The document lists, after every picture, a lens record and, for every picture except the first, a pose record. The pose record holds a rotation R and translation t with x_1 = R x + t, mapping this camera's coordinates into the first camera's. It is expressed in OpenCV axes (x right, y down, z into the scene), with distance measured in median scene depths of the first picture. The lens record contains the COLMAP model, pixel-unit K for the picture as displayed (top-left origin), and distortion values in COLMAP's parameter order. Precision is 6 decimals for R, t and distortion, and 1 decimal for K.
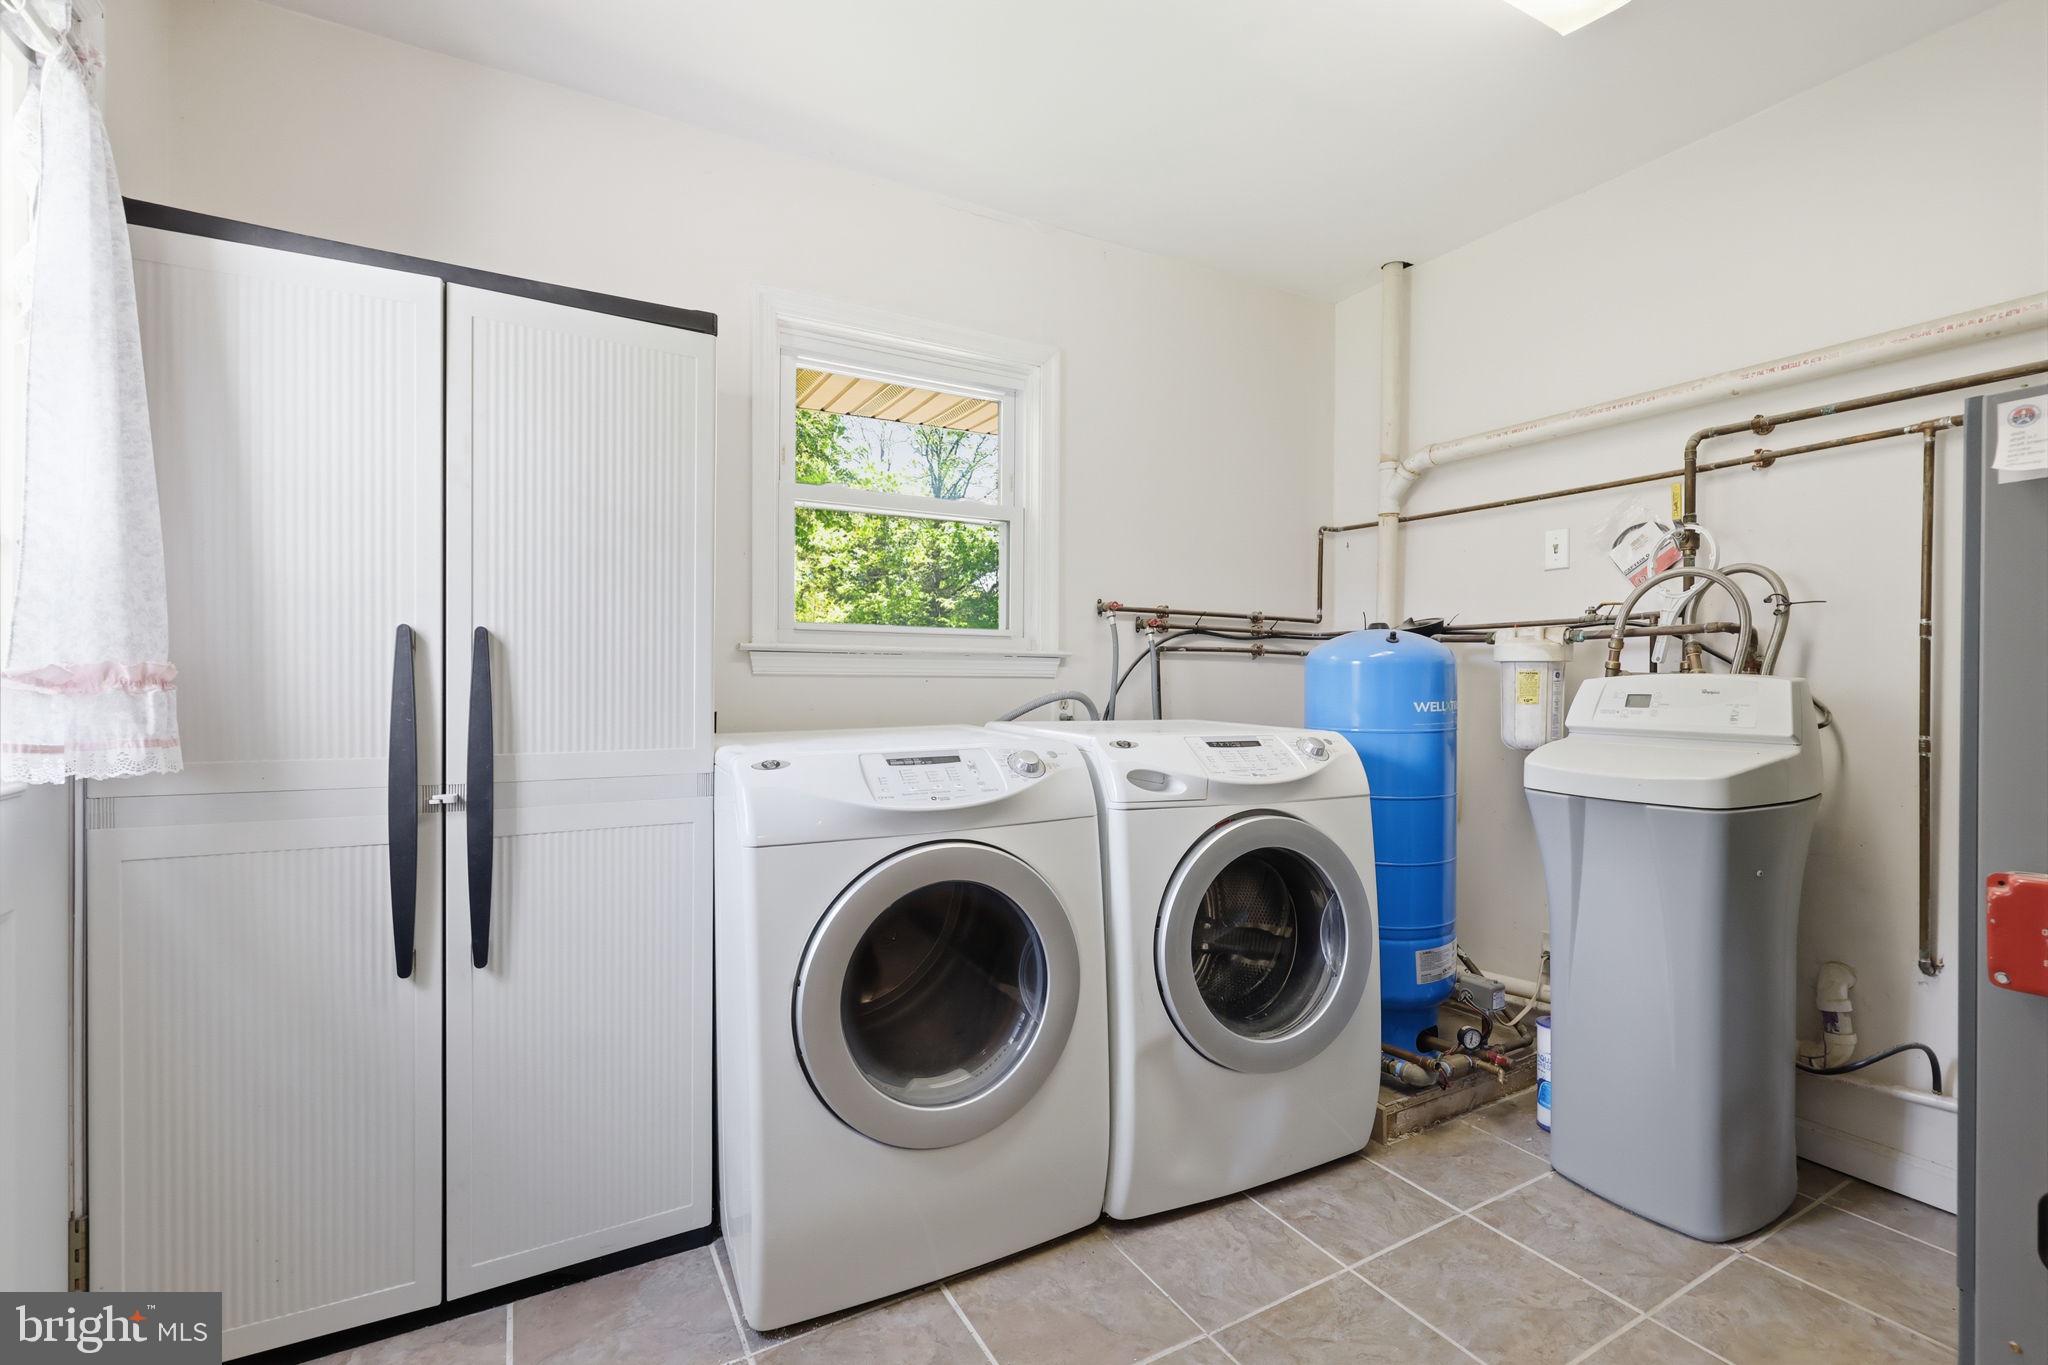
lens RADIAL K [[894.4, 0, 1023.5], [0, 894.4, 686.2], [0, 0, 1]] dist [0.002127, 0.000145]
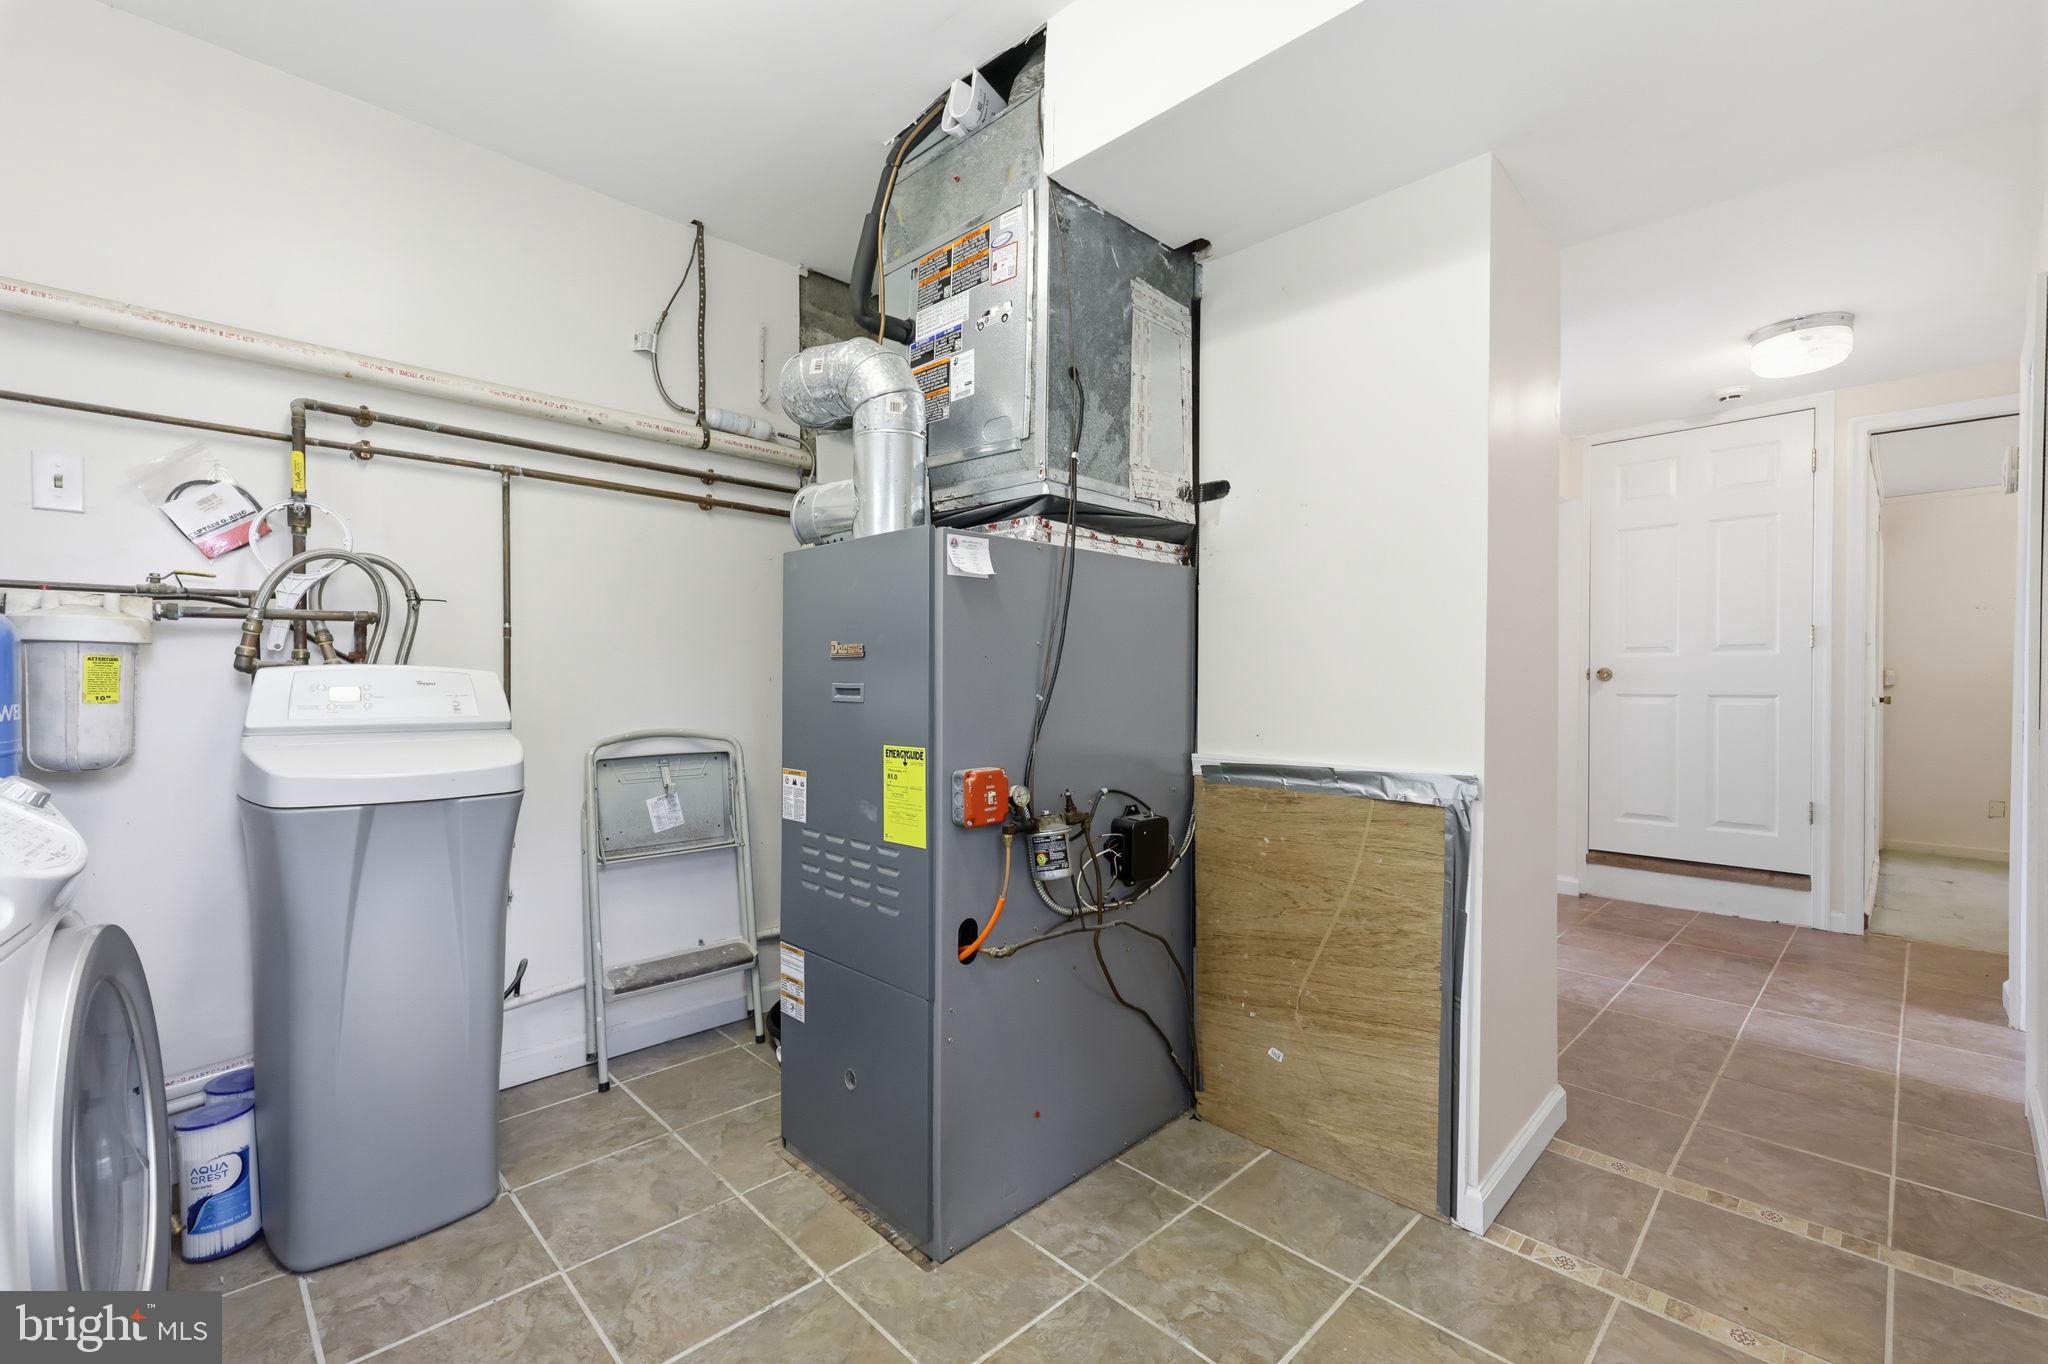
lens RADIAL K [[894.4, 0, 1024.6], [0, 894.4, 685.4], [0, 0, 1]] dist [0.002127, 0.000145]
pose [[-0.268443, -0.012570, 0.963214, -0.344157], [-0.001074, 0.999918, 0.012750, -0.004530], [-0.963295, 0.002388, -0.268435, 0.558740]]
